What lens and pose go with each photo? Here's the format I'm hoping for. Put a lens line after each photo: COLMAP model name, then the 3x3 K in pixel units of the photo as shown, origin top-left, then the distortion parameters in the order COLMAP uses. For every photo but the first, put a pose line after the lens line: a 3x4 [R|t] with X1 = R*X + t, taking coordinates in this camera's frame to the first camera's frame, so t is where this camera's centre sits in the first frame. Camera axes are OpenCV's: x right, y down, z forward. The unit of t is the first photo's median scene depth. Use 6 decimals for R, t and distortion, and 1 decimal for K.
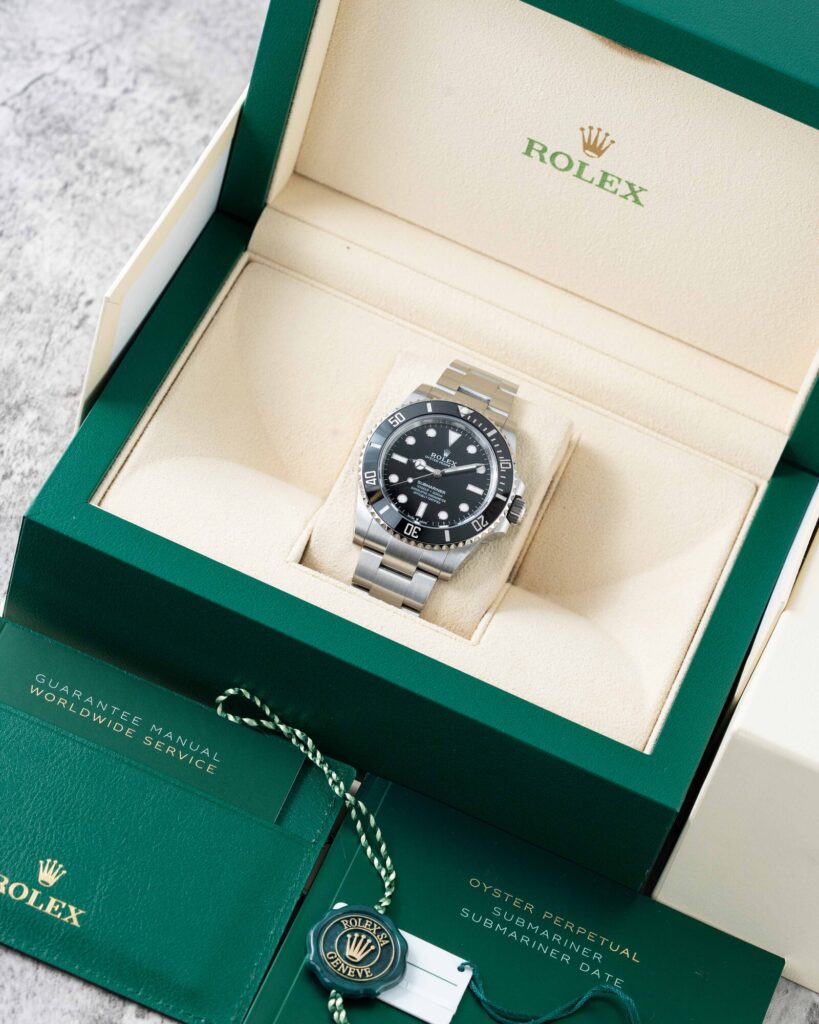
lens RADIAL K [[4265.5, 0, 409.5], [0, 4265.5, 512.0], [0, 0, 1]] dist [-0.035374, -1.820025]
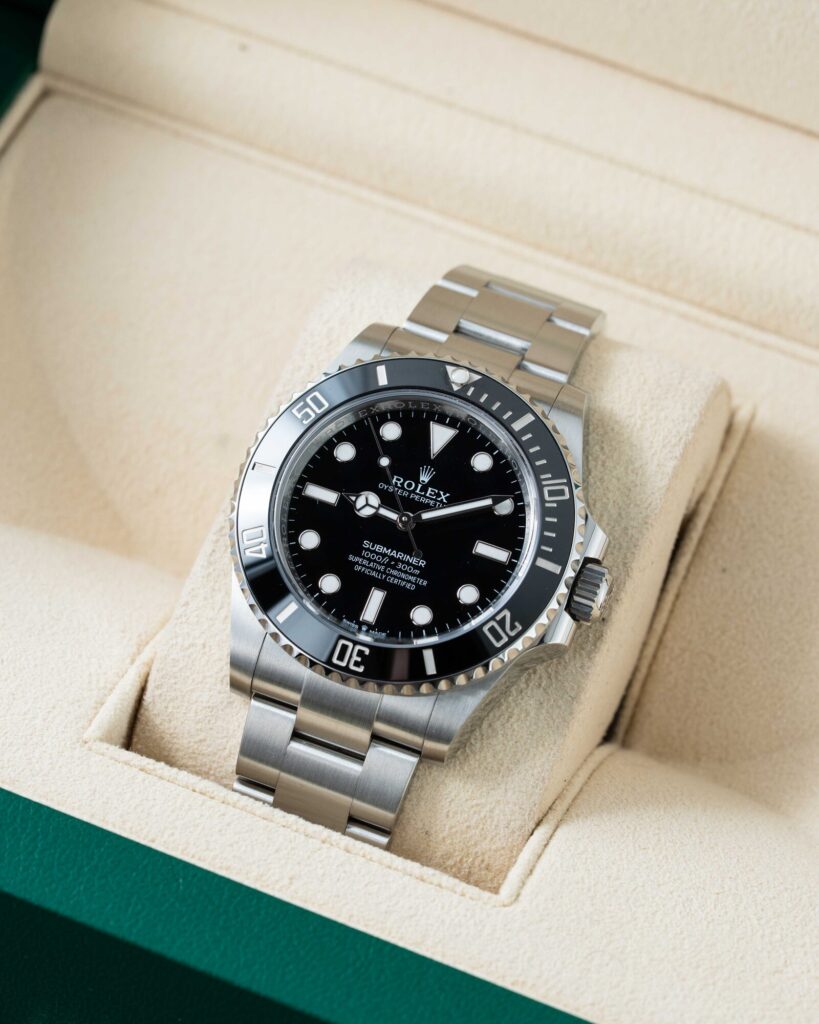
lens RADIAL K [[4265.5, 0, 409.5], [0, 4265.5, 512.0], [0, 0, 1]] dist [-0.035374, -1.820025]
pose [[0.986164, -0.069133, -0.150668, 0.074137], [0.070837, 0.997470, 0.005968, -0.012649], [0.149874, -0.016558, 0.988566, 0.557483]]
